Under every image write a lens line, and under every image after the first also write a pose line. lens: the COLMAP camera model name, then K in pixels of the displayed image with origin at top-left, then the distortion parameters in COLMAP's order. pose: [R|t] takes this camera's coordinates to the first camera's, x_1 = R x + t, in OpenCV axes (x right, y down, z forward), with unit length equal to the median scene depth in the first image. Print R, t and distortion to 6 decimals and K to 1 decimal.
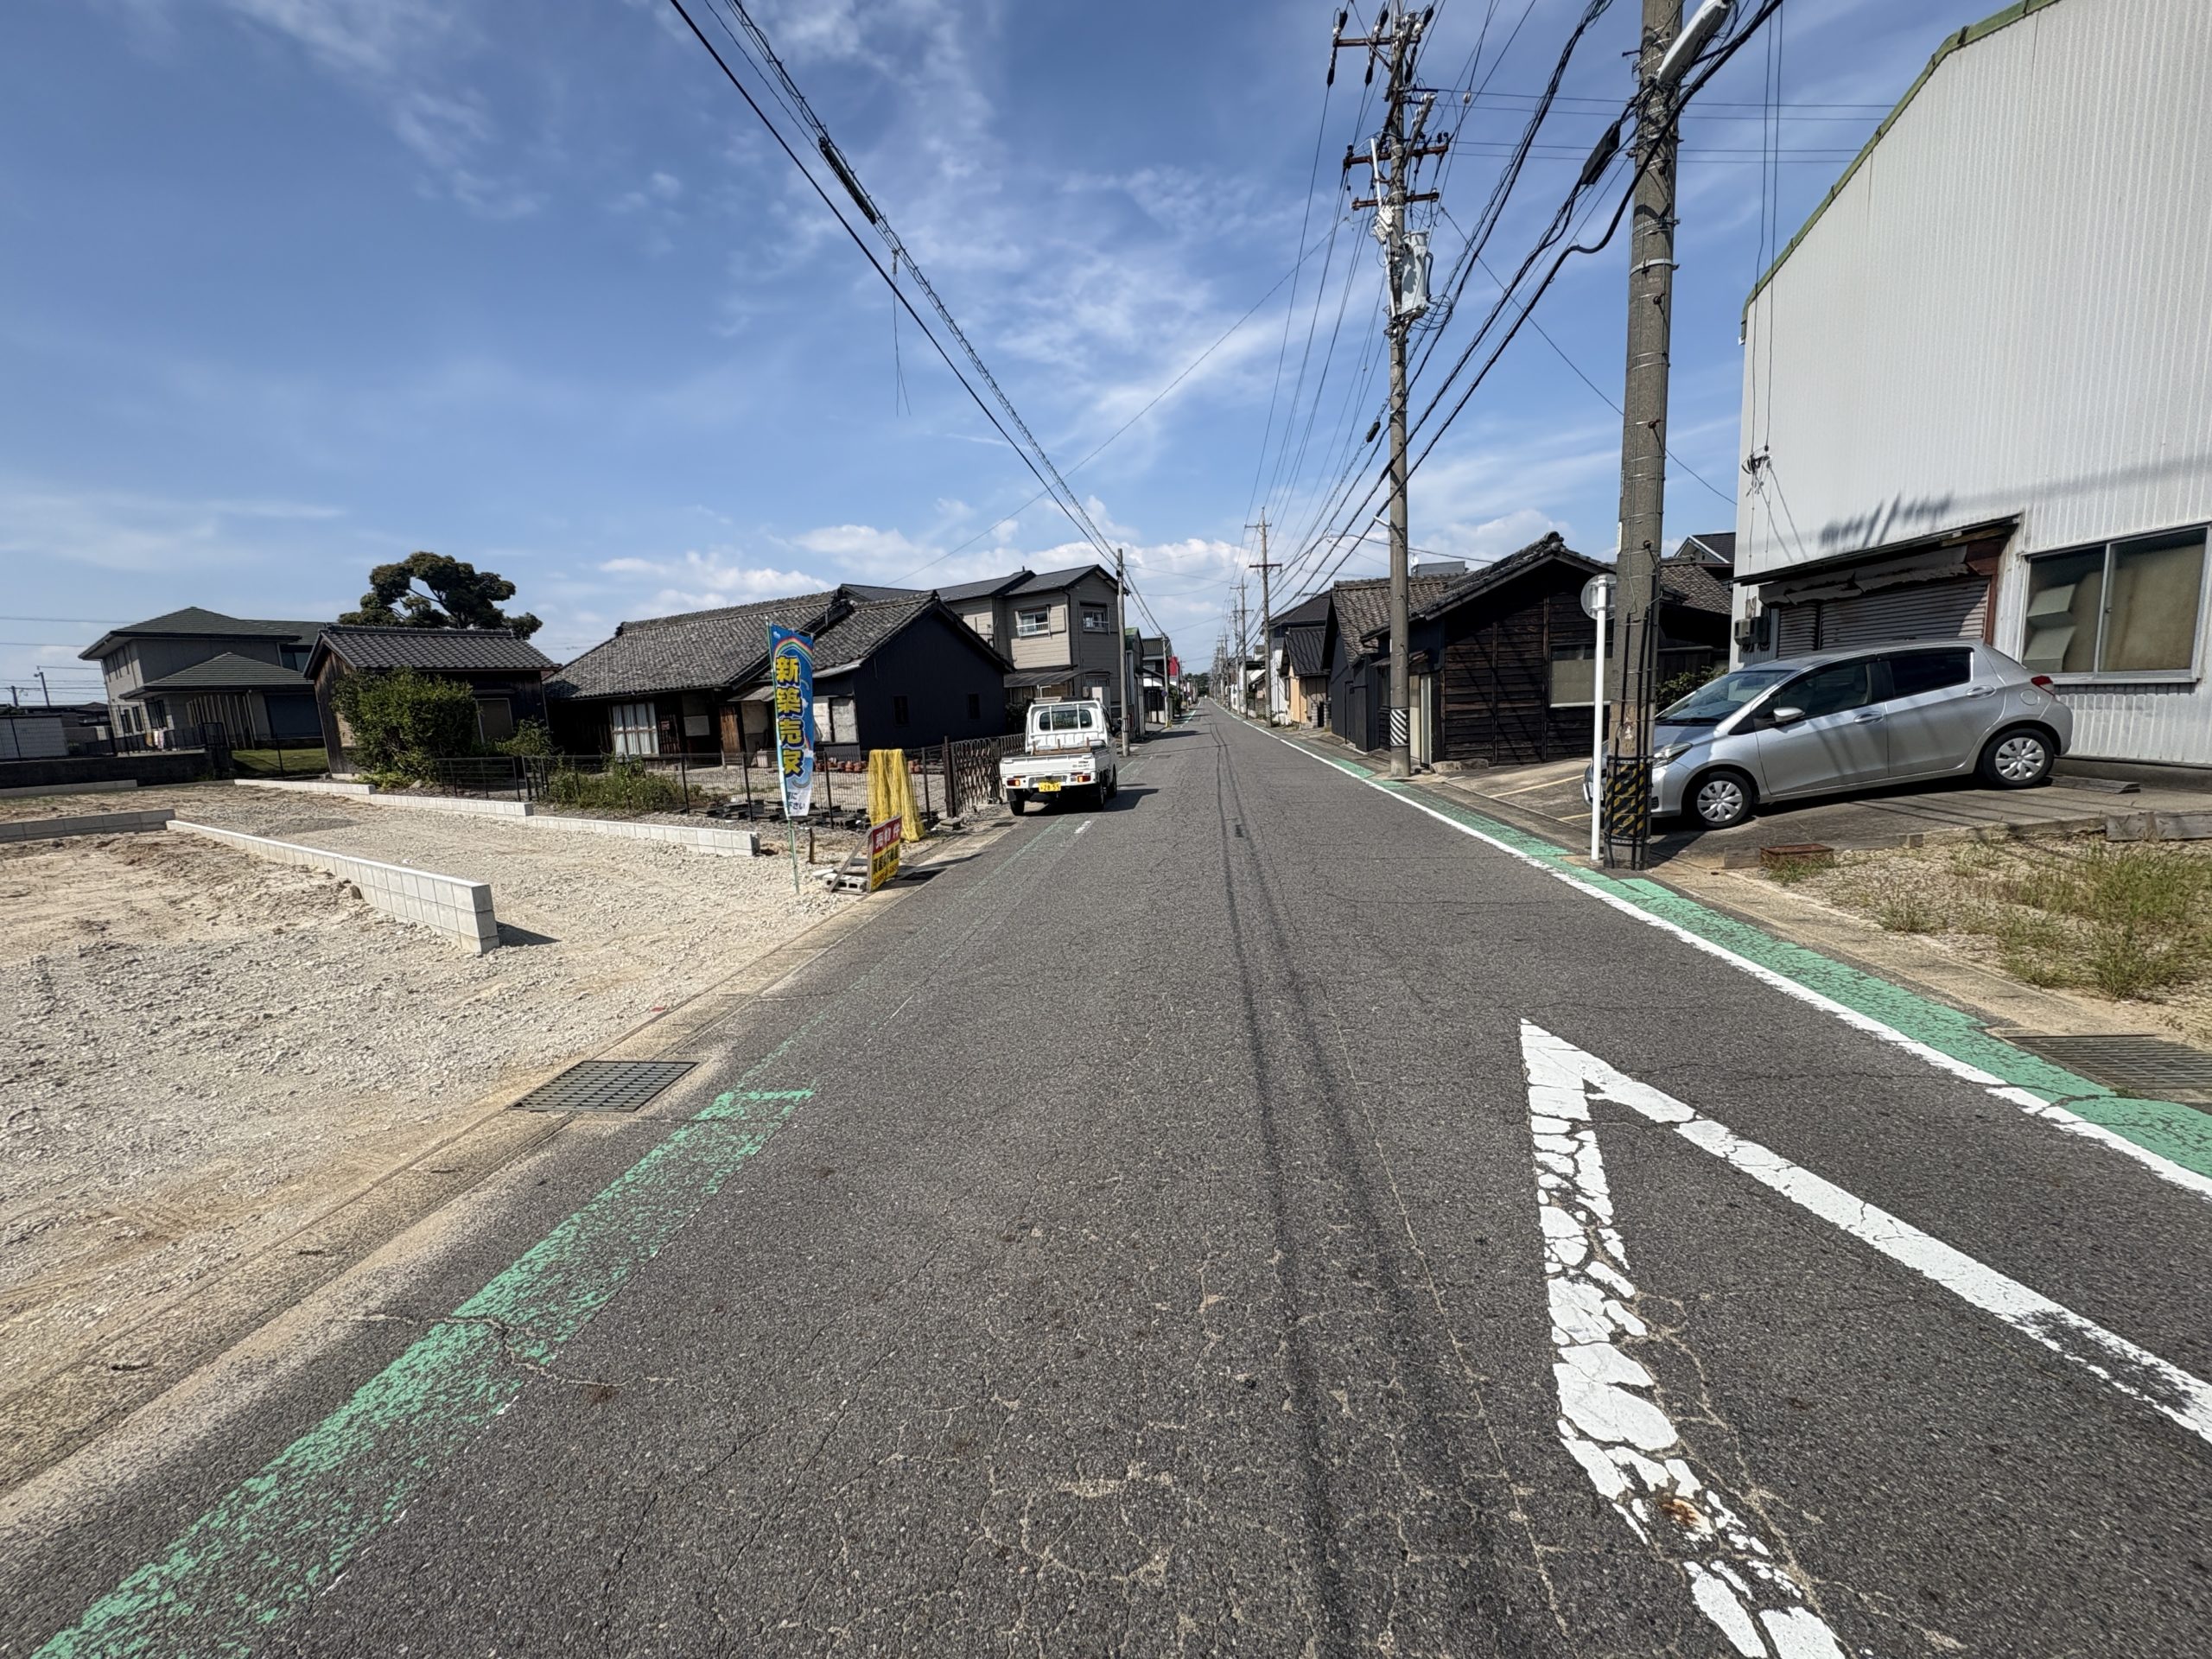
lens RADIAL K [[876.9, 0, 1106.0], [0, 876.9, 829.5], [0, 0, 1]] dist [-0.002039, 0.000100]
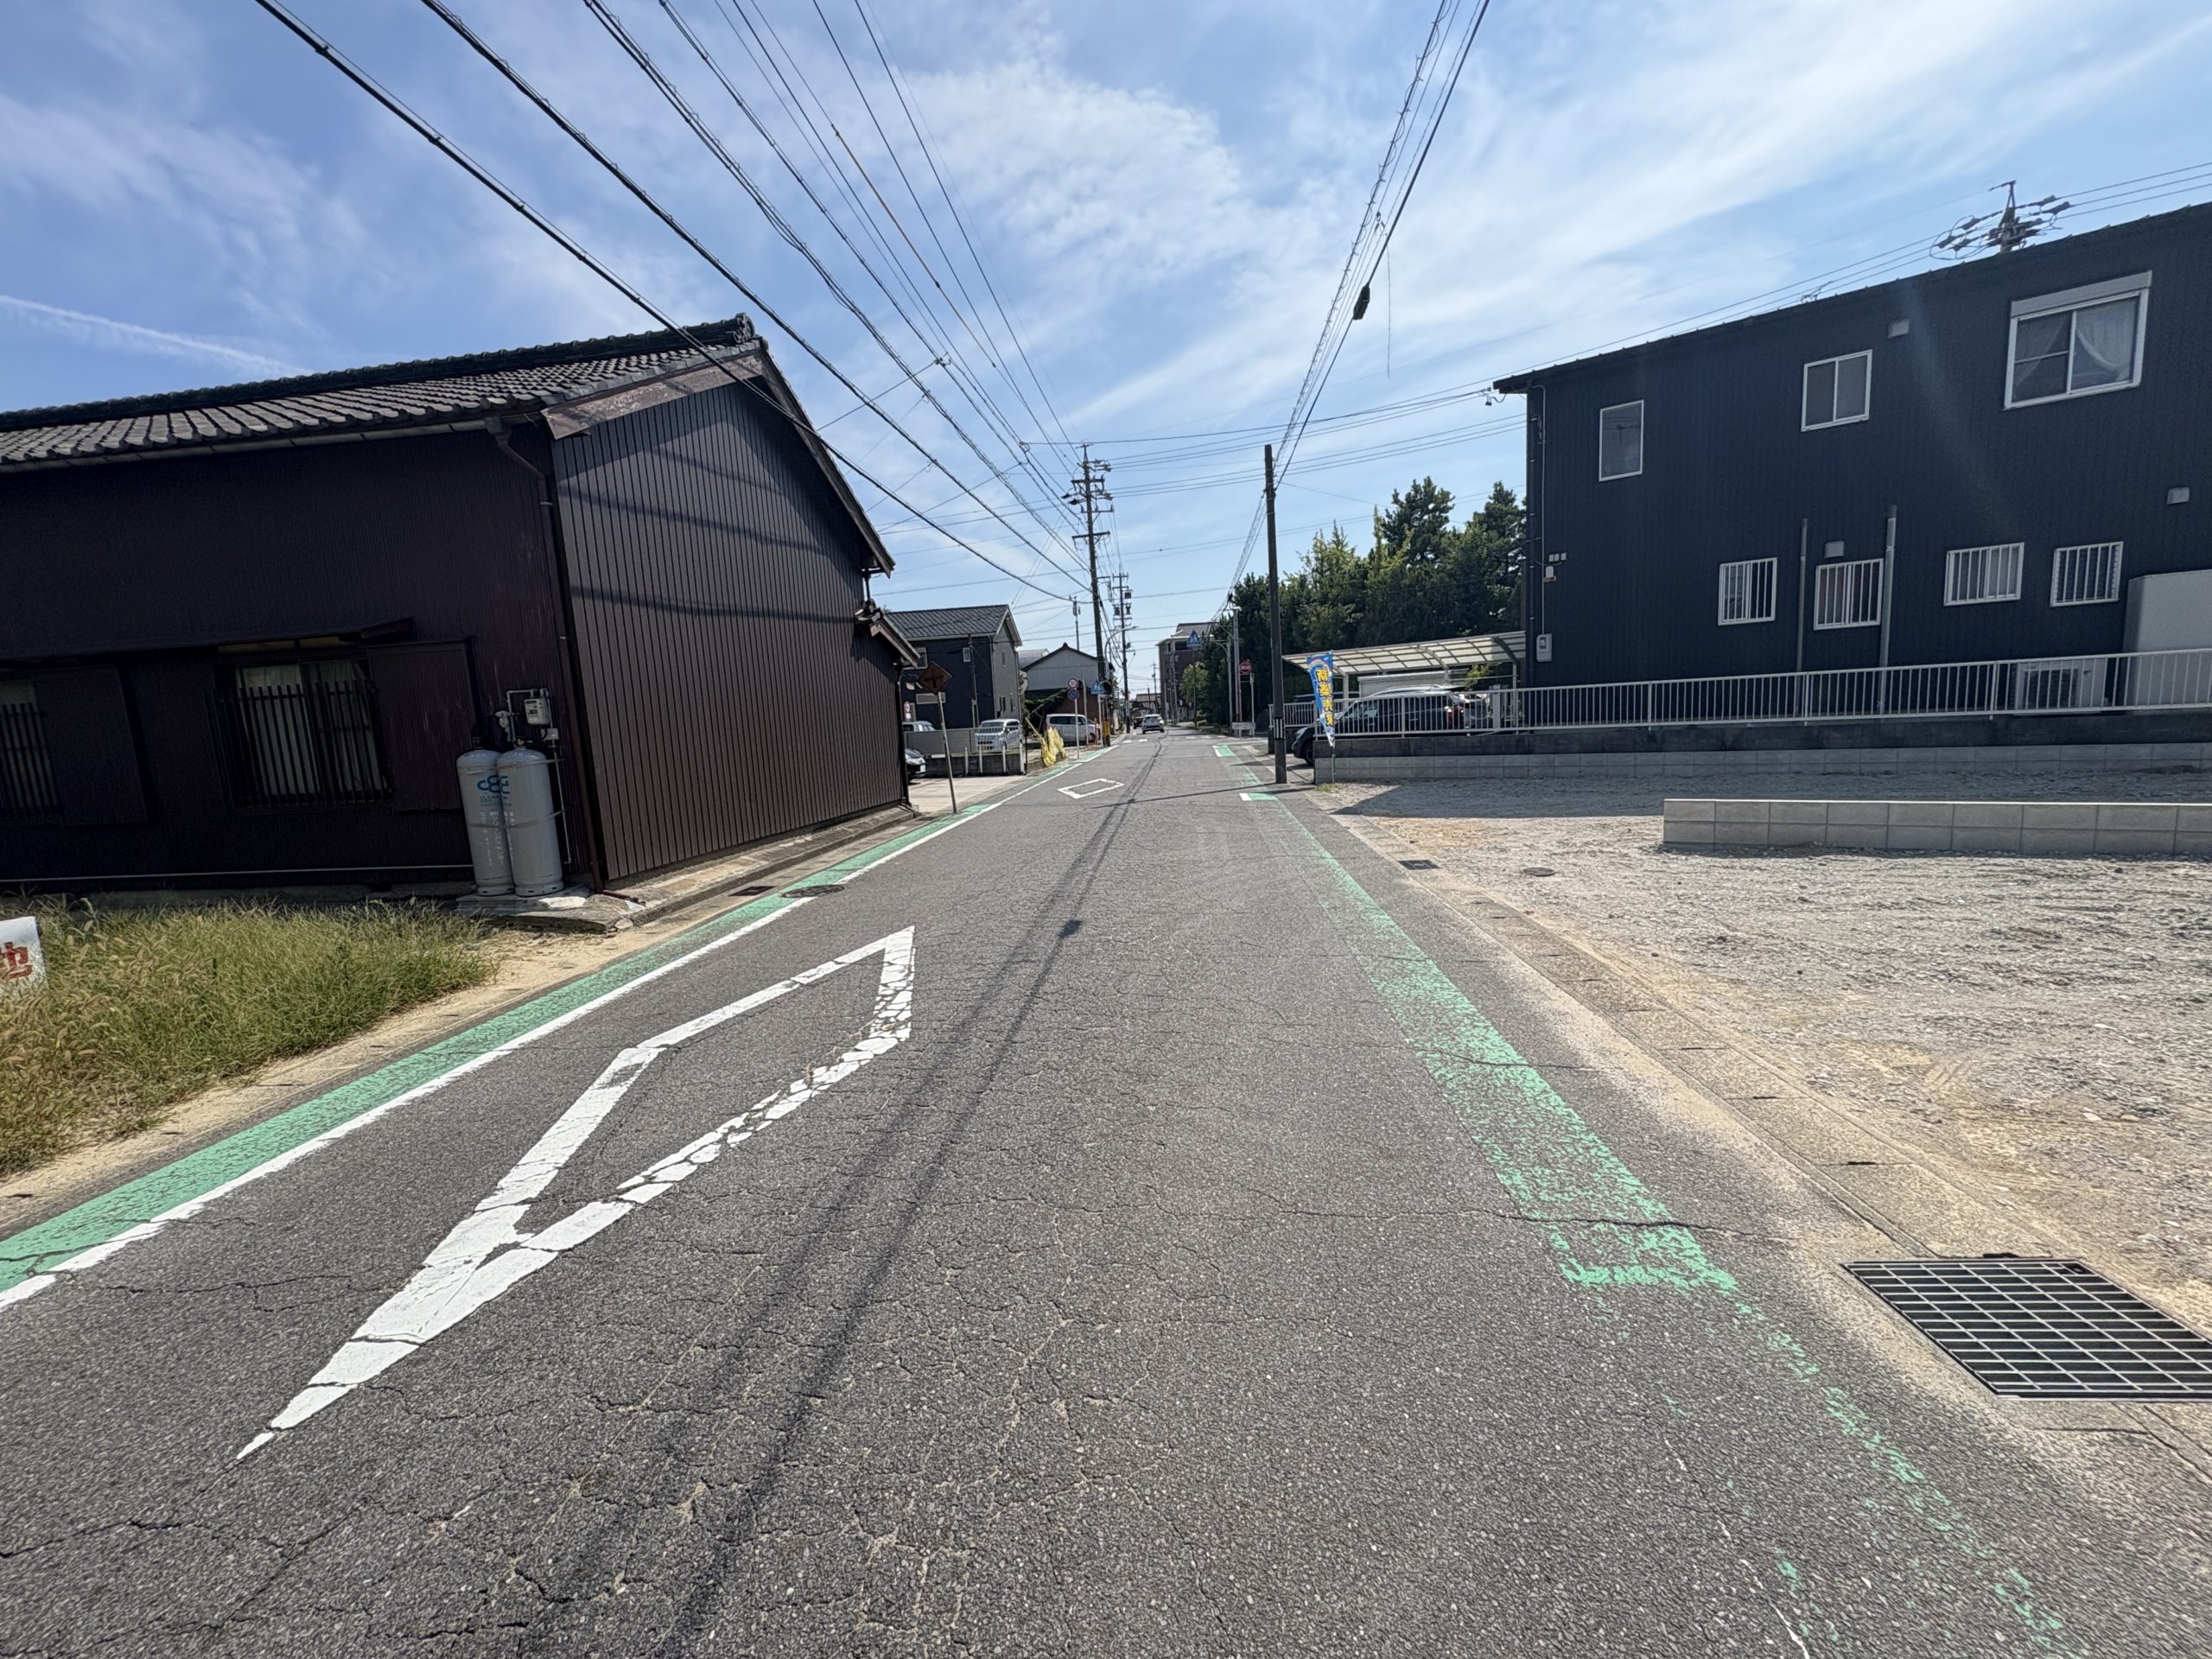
lens RADIAL K [[877.1, 0, 1104.0], [0, 877.1, 828.4], [0, 0, 1]] dist [0.000954, -0.000178]
pose [[-0.993986, 0.109491, 0.001731, -0.007135], [0.105972, 0.957818, 0.267123, -0.037580], [0.027590, 0.265700, -0.963661, 0.268498]]
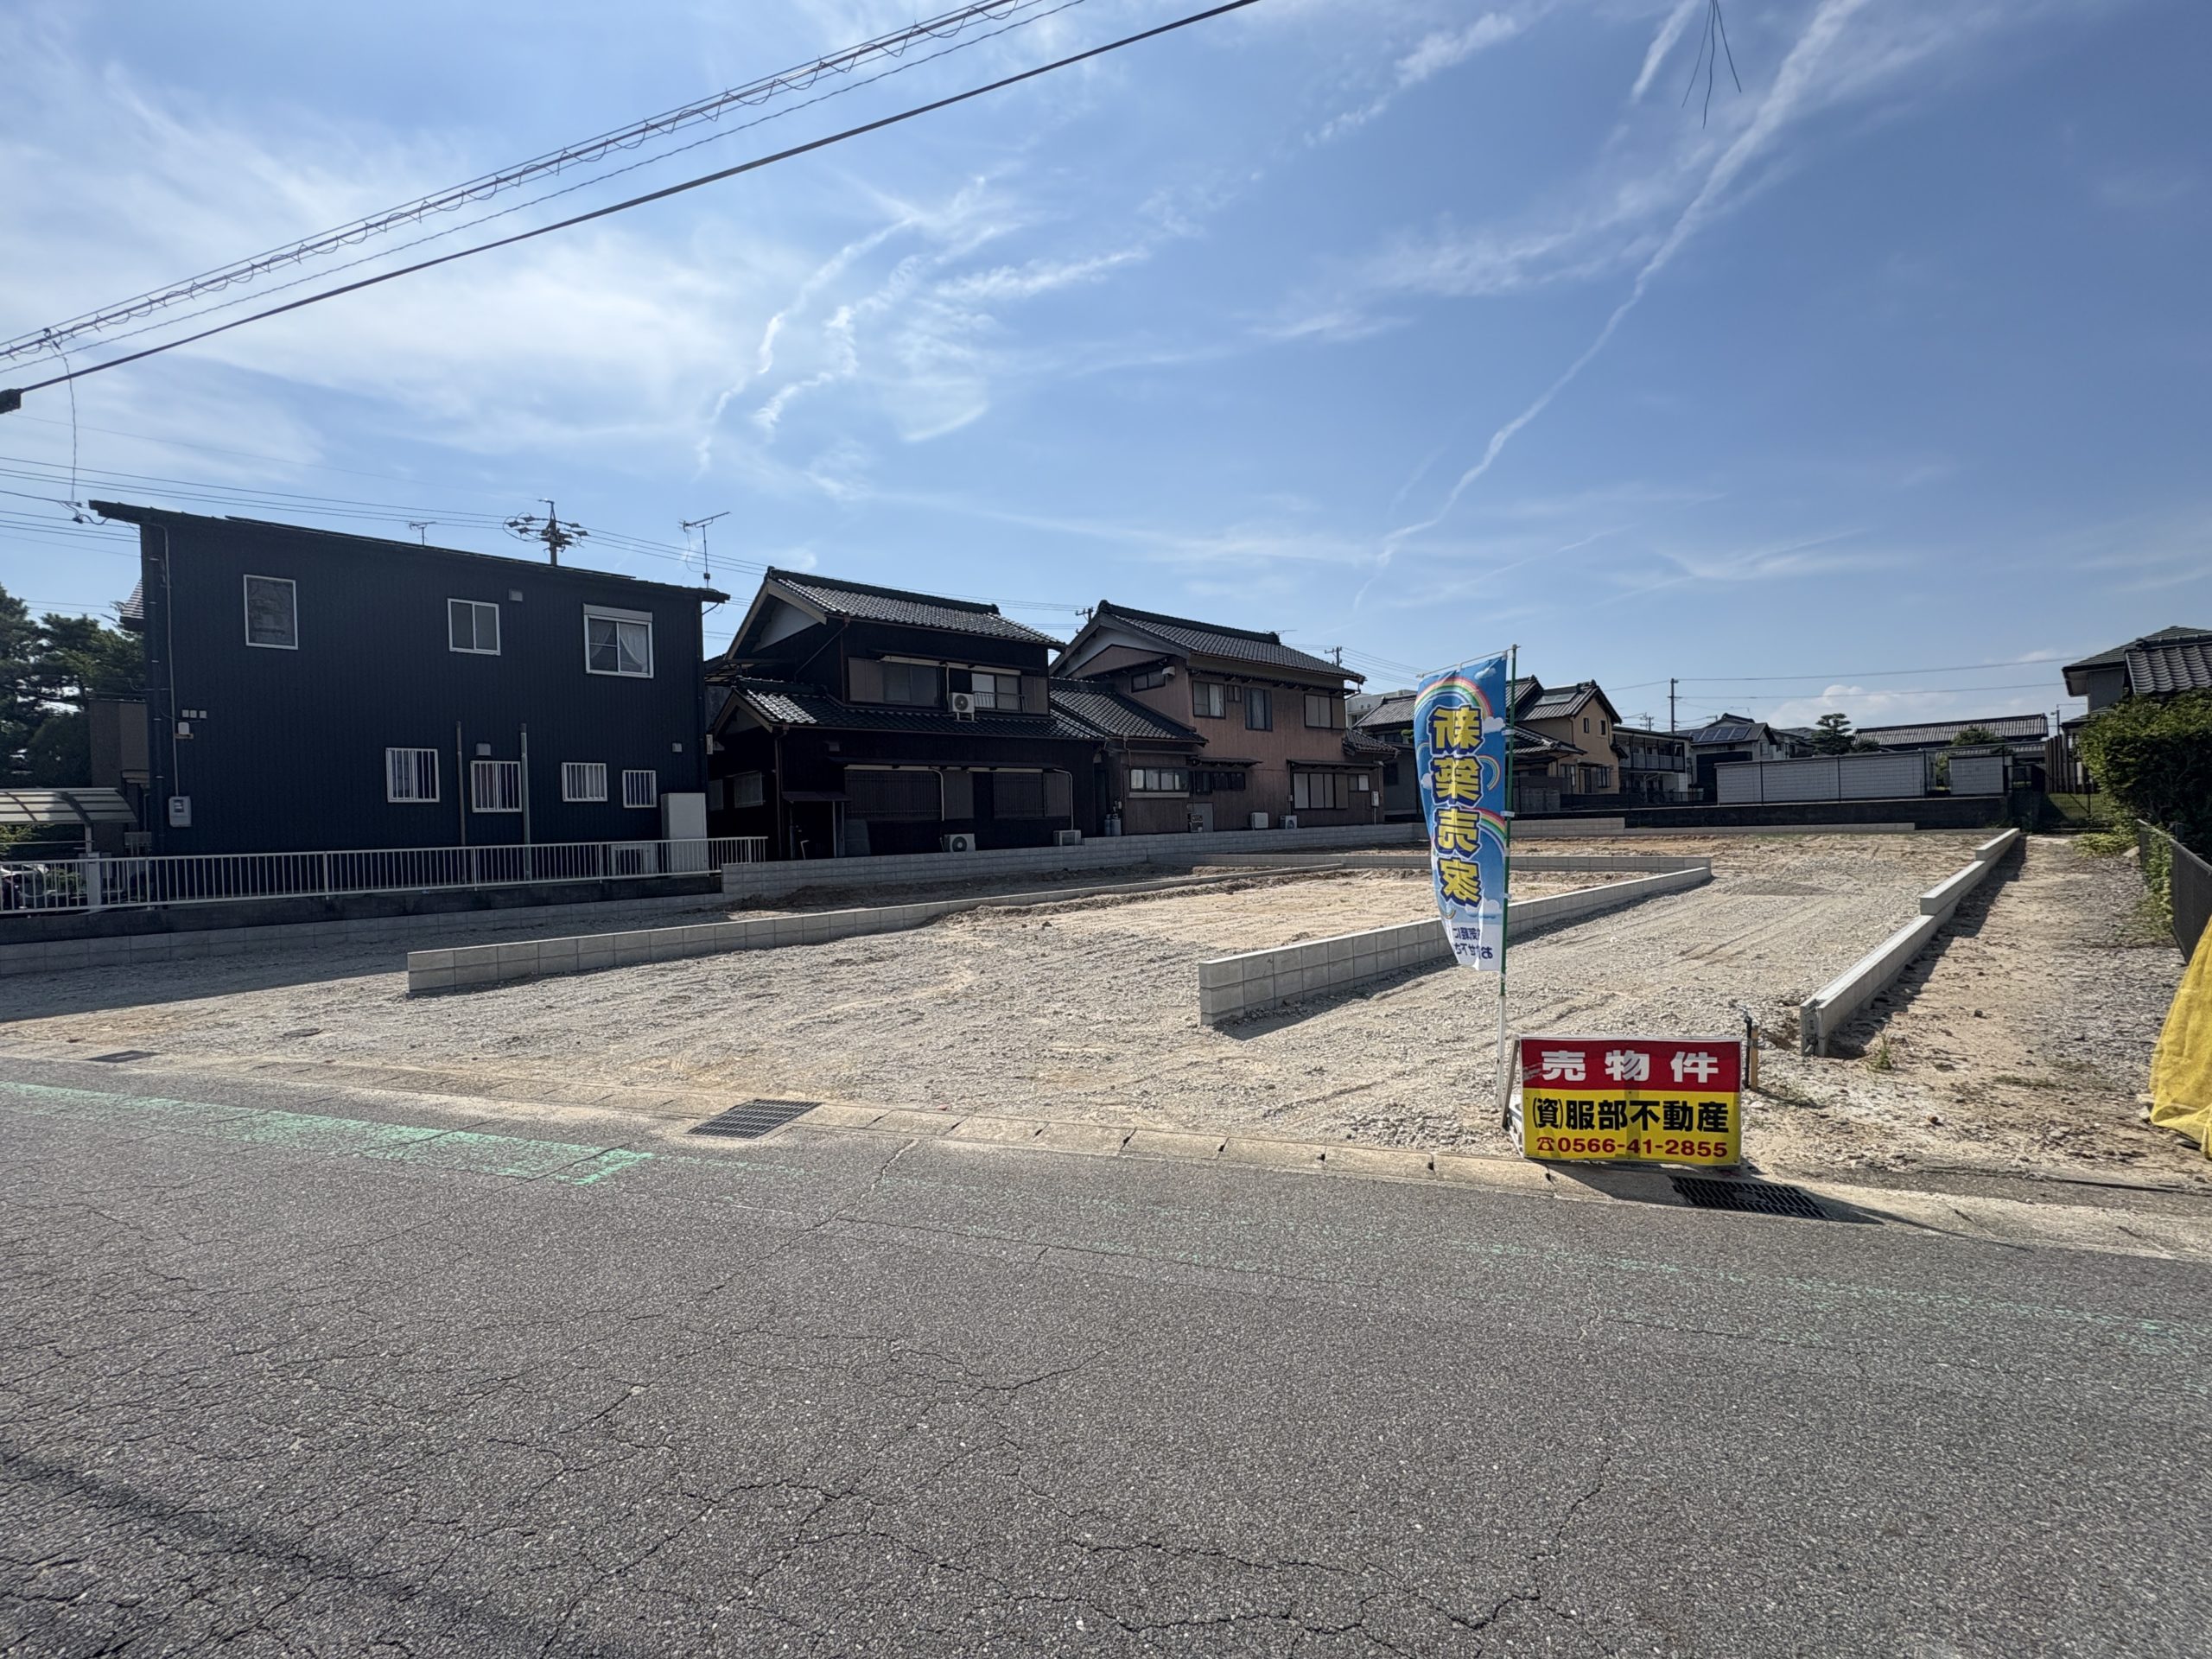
lens RADIAL K [[877.1, 0, 1104.0], [0, 877.1, 828.4], [0, 0, 1]] dist [0.000954, -0.000178]
pose [[-0.204081, 0.062006, -0.976988, 0.103007], [-0.094928, 0.992036, 0.082790, -0.052650], [0.974341, 0.109639, -0.196569, 0.321115]]
